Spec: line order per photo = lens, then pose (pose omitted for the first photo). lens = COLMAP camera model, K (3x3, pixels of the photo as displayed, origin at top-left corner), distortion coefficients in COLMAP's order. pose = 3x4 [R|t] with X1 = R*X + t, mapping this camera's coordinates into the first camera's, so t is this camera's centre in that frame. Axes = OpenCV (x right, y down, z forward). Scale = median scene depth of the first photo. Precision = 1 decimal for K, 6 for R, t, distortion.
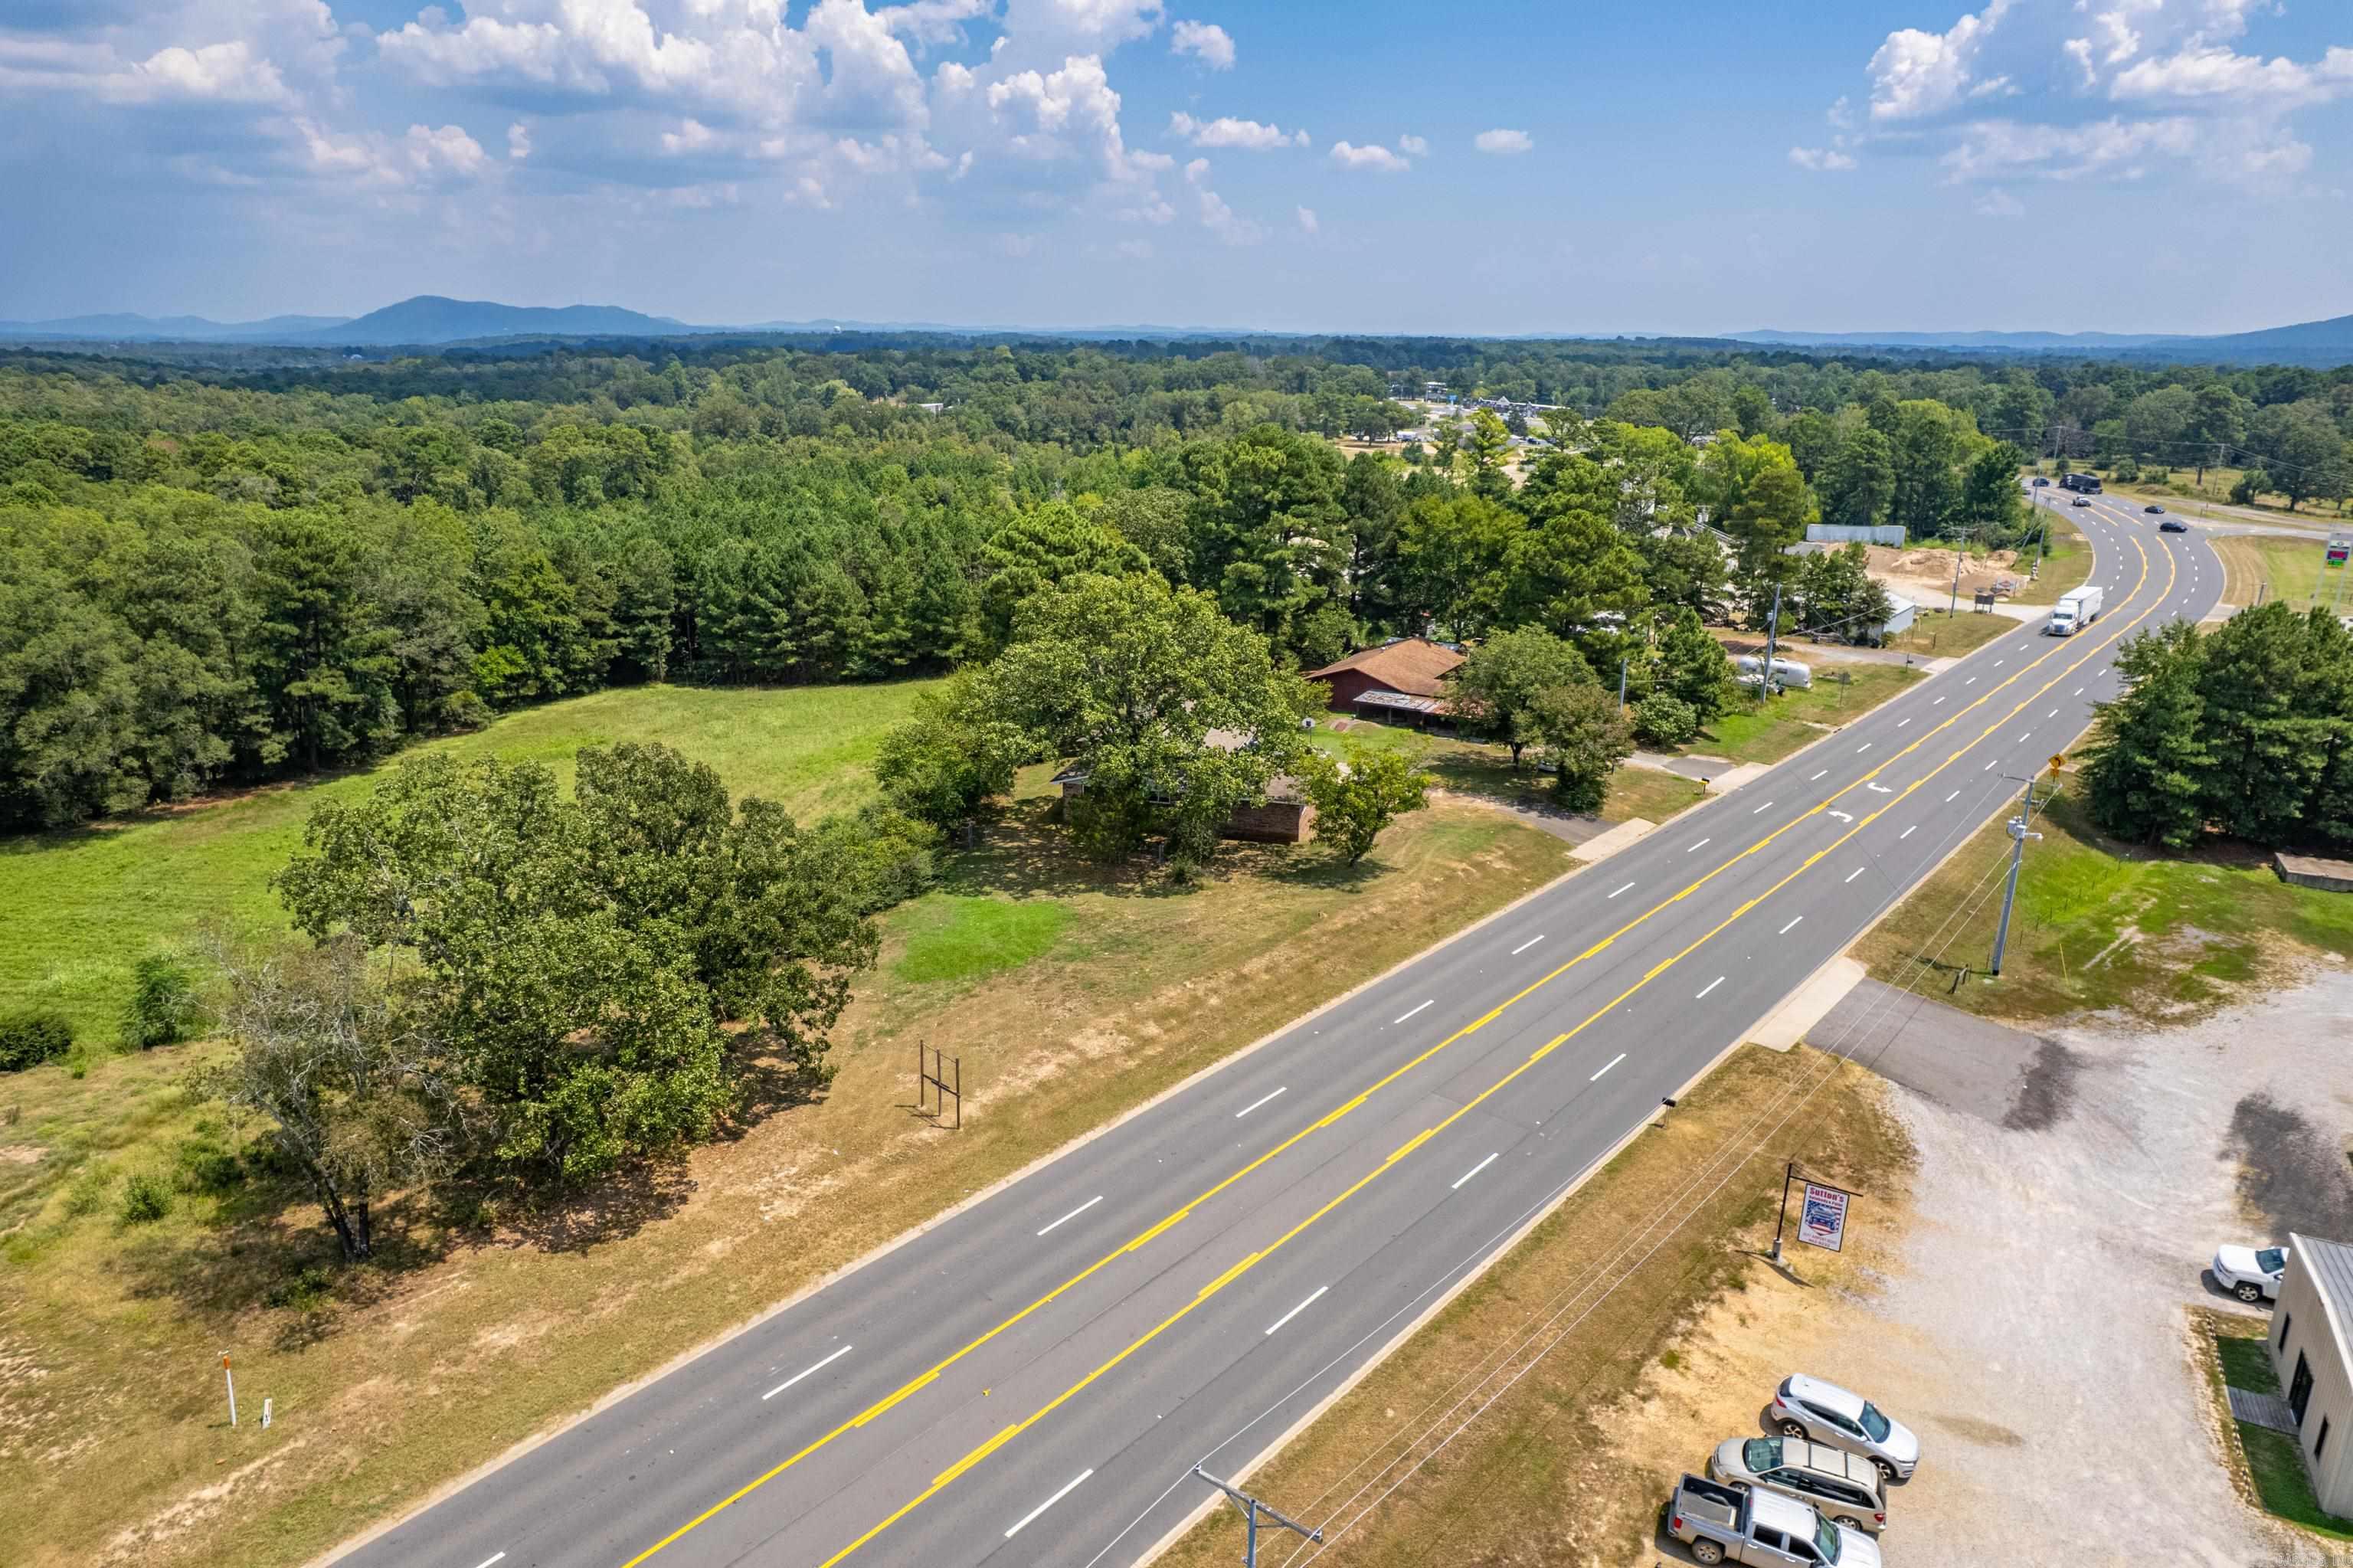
lens RADIAL K [[1516.9, 0, 1181.5], [0, 1516.9, 813.5], [0, 0, 1]] dist [-0.074222, 0.074638]
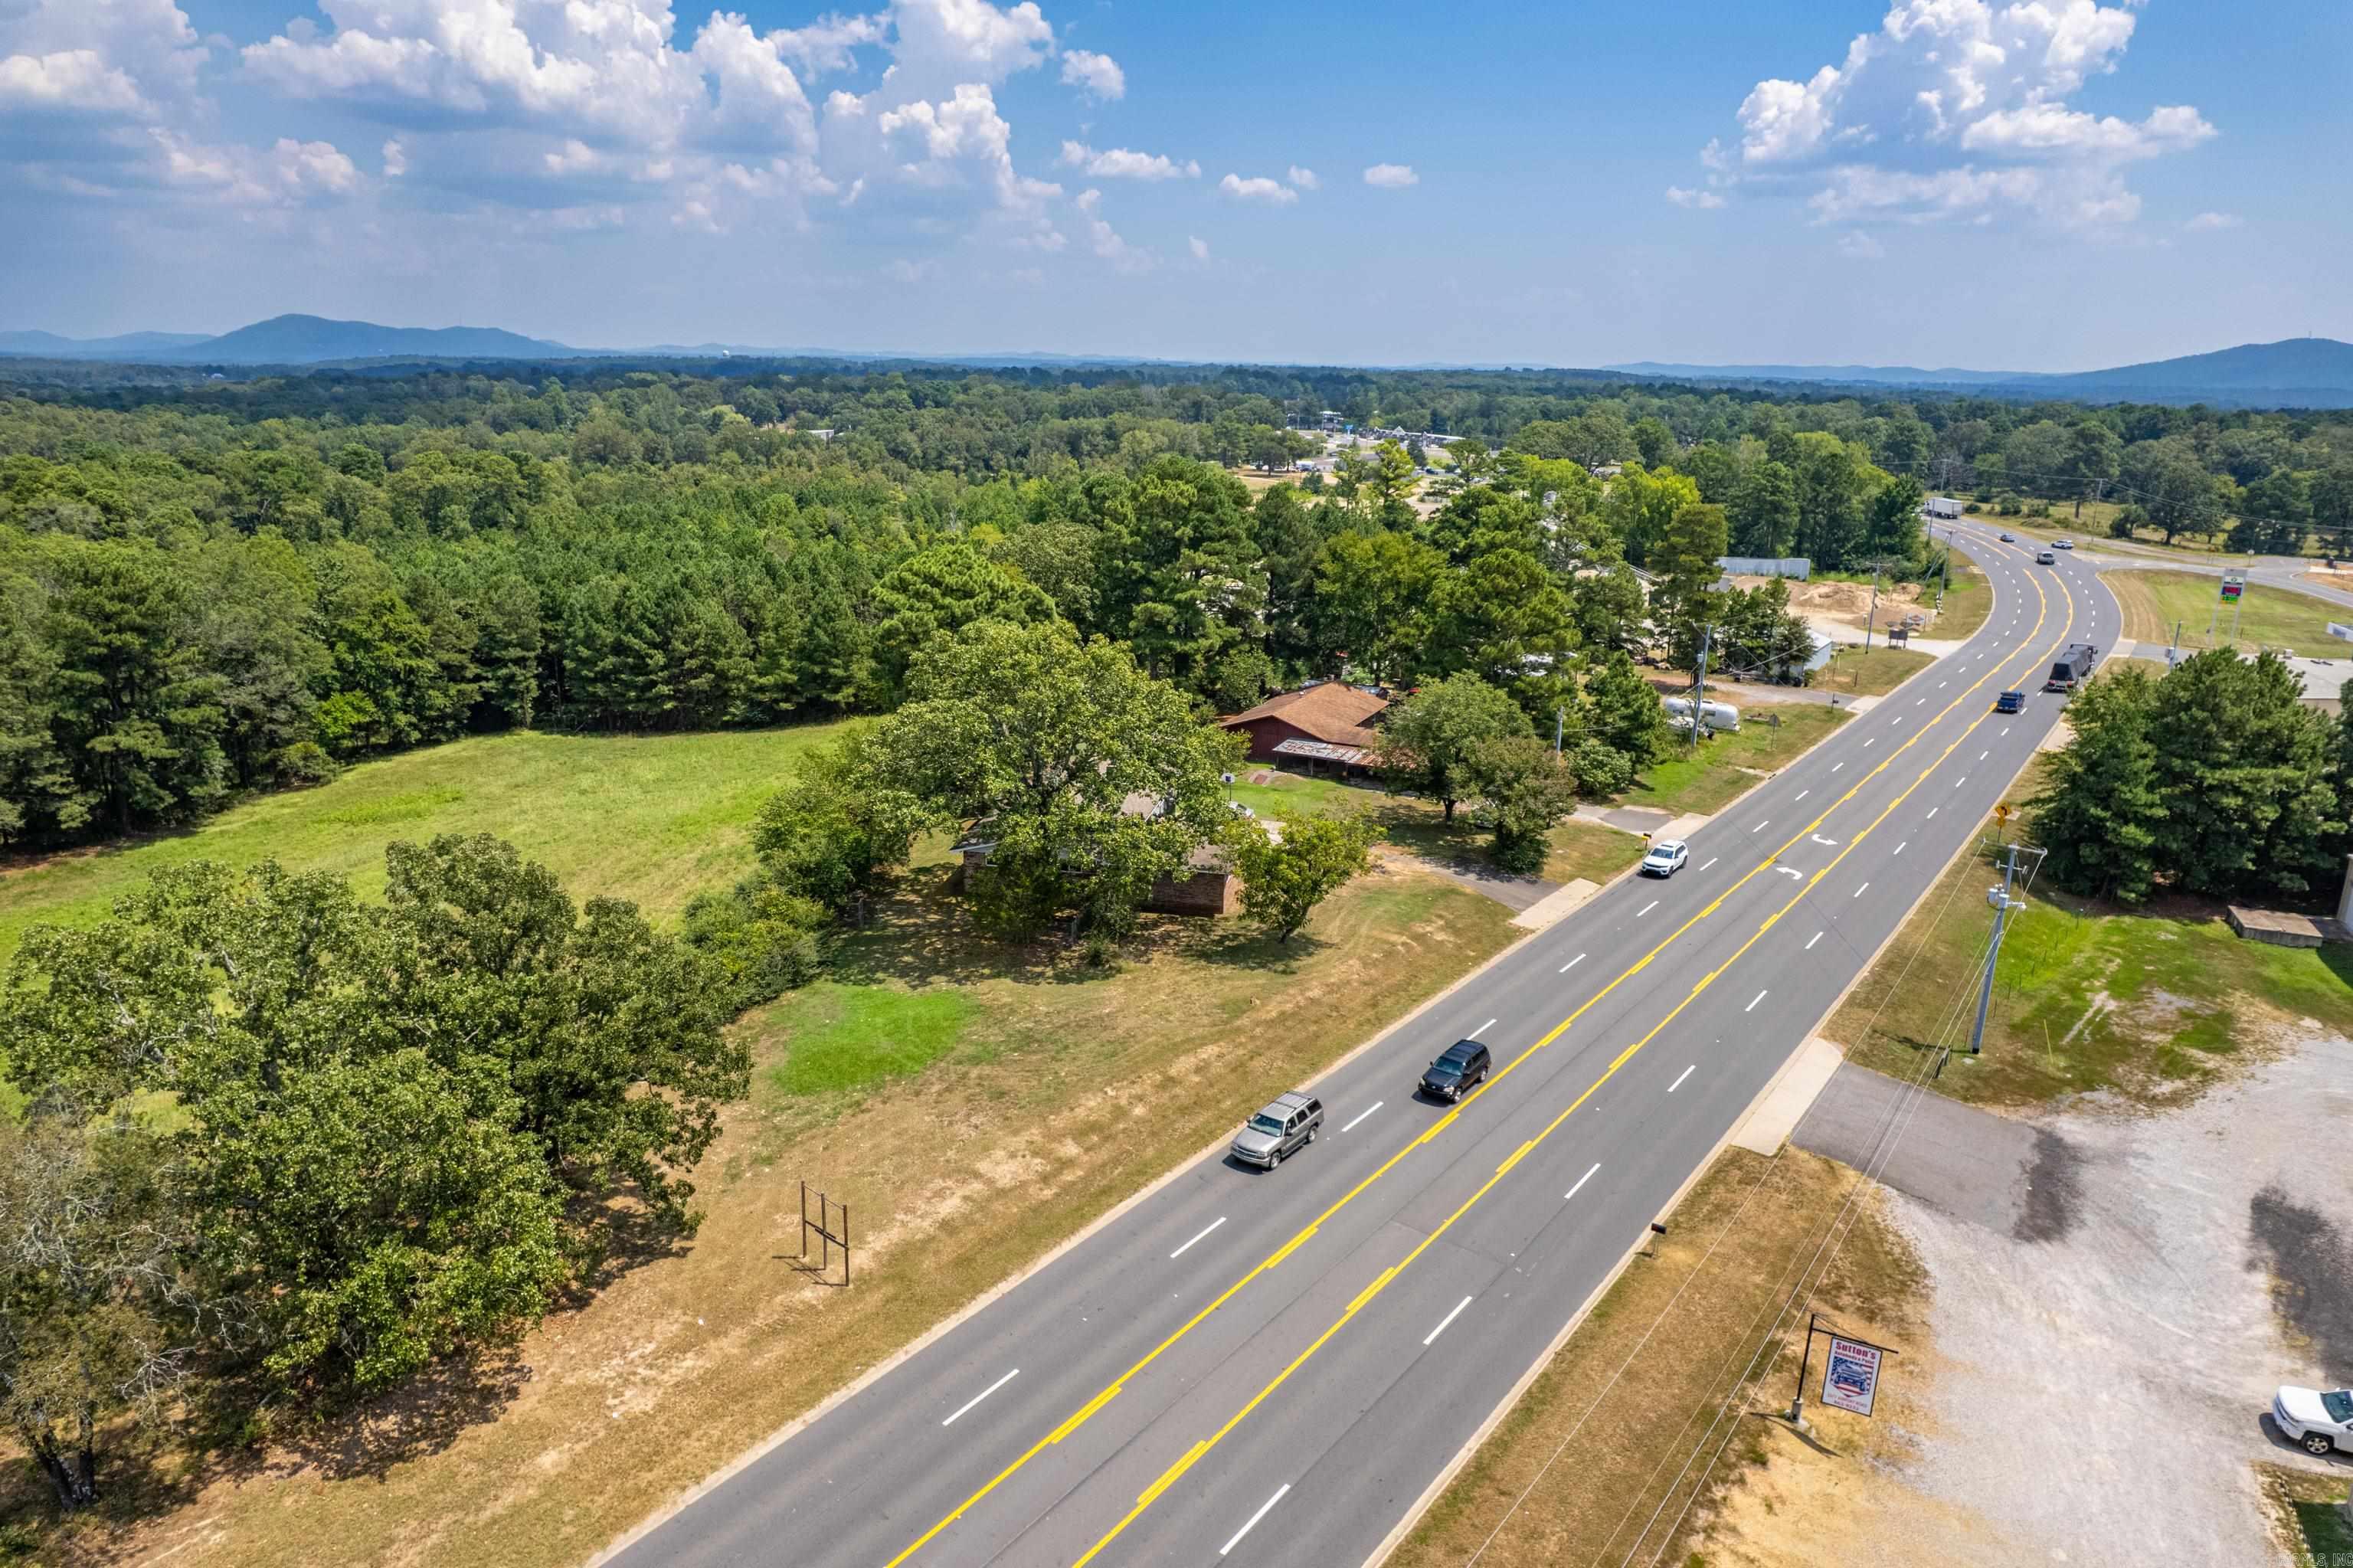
lens RADIAL K [[1516.9, 0, 1181.5], [0, 1516.9, 813.5], [0, 0, 1]] dist [-0.074222, 0.074638]
pose [[0.997665, -0.009904, 0.067582, -0.008253], [0.011062, 0.999798, -0.016786, -0.024405], [-0.067403, 0.017494, 0.997572, 0.078931]]
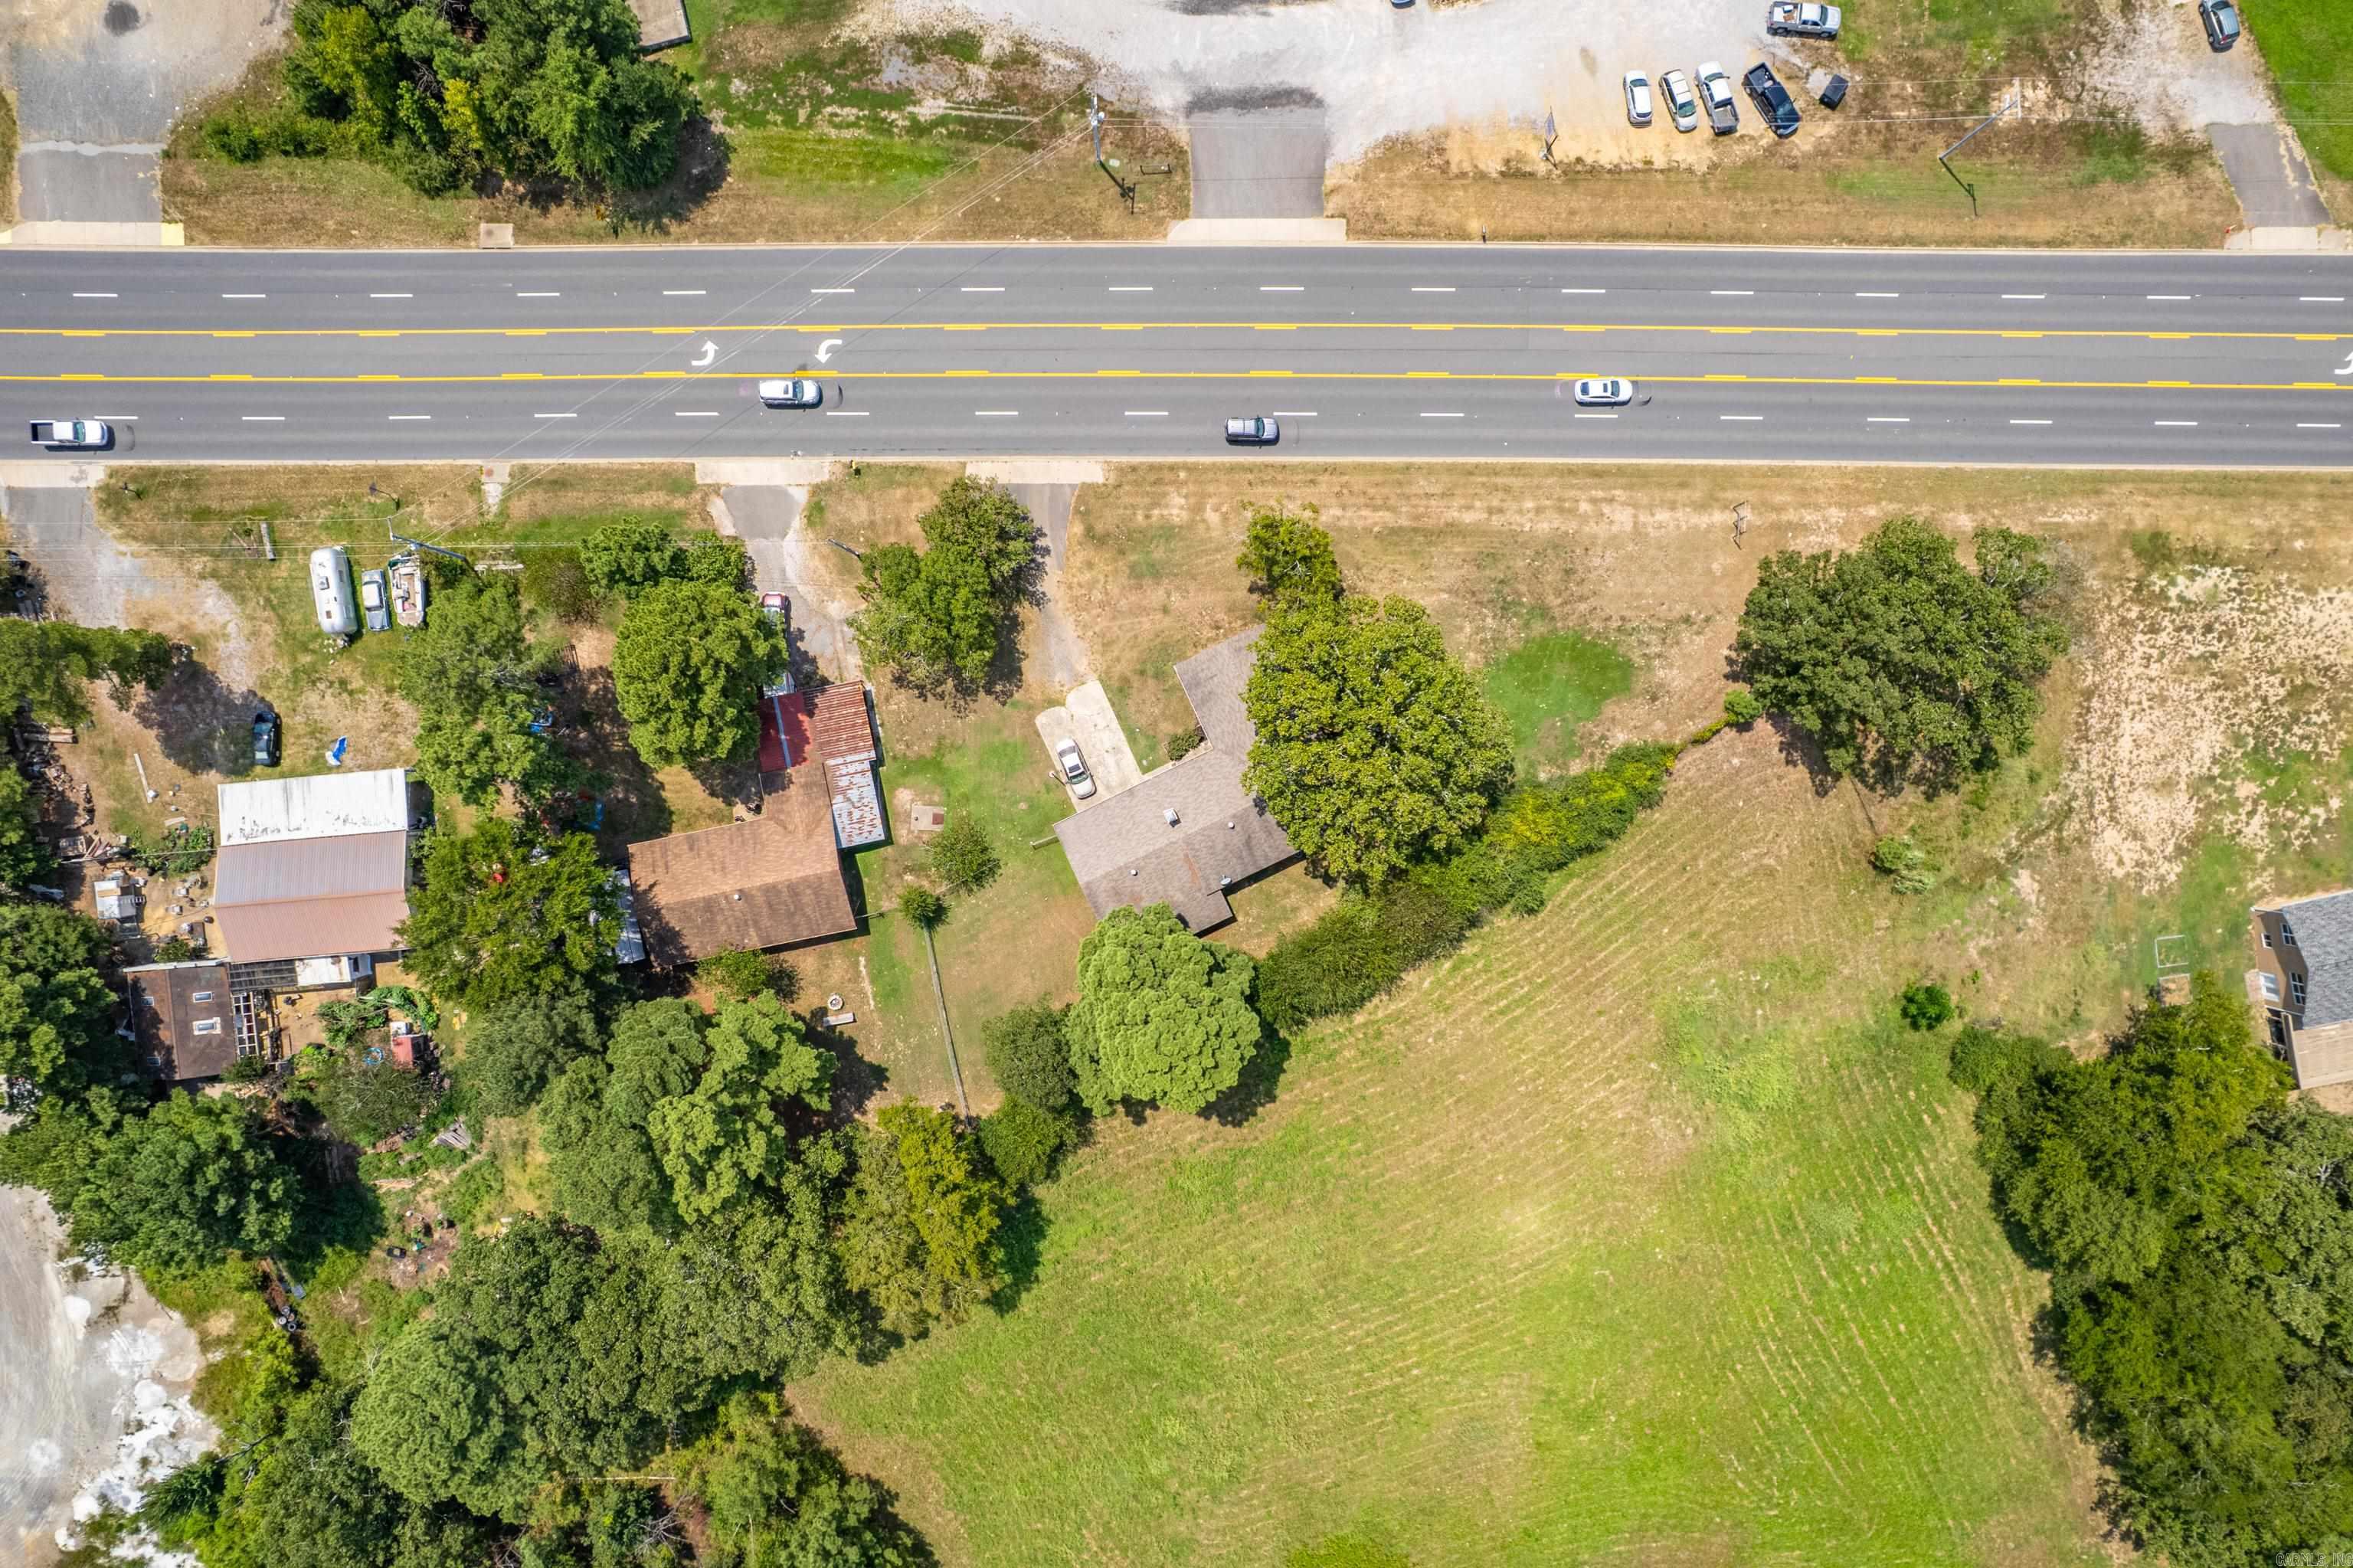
lens RADIAL K [[1479.9, 0, 1178.8], [0, 1479.9, 787.4], [0, 0, 1]] dist [-0.081055, 0.067803]
pose [[-0.648268, -0.760357, -0.040078, 0.068464], [0.211753, -0.230597, 0.949729, -1.070162], [-0.731375, 0.607193, 0.310497, 0.680552]]
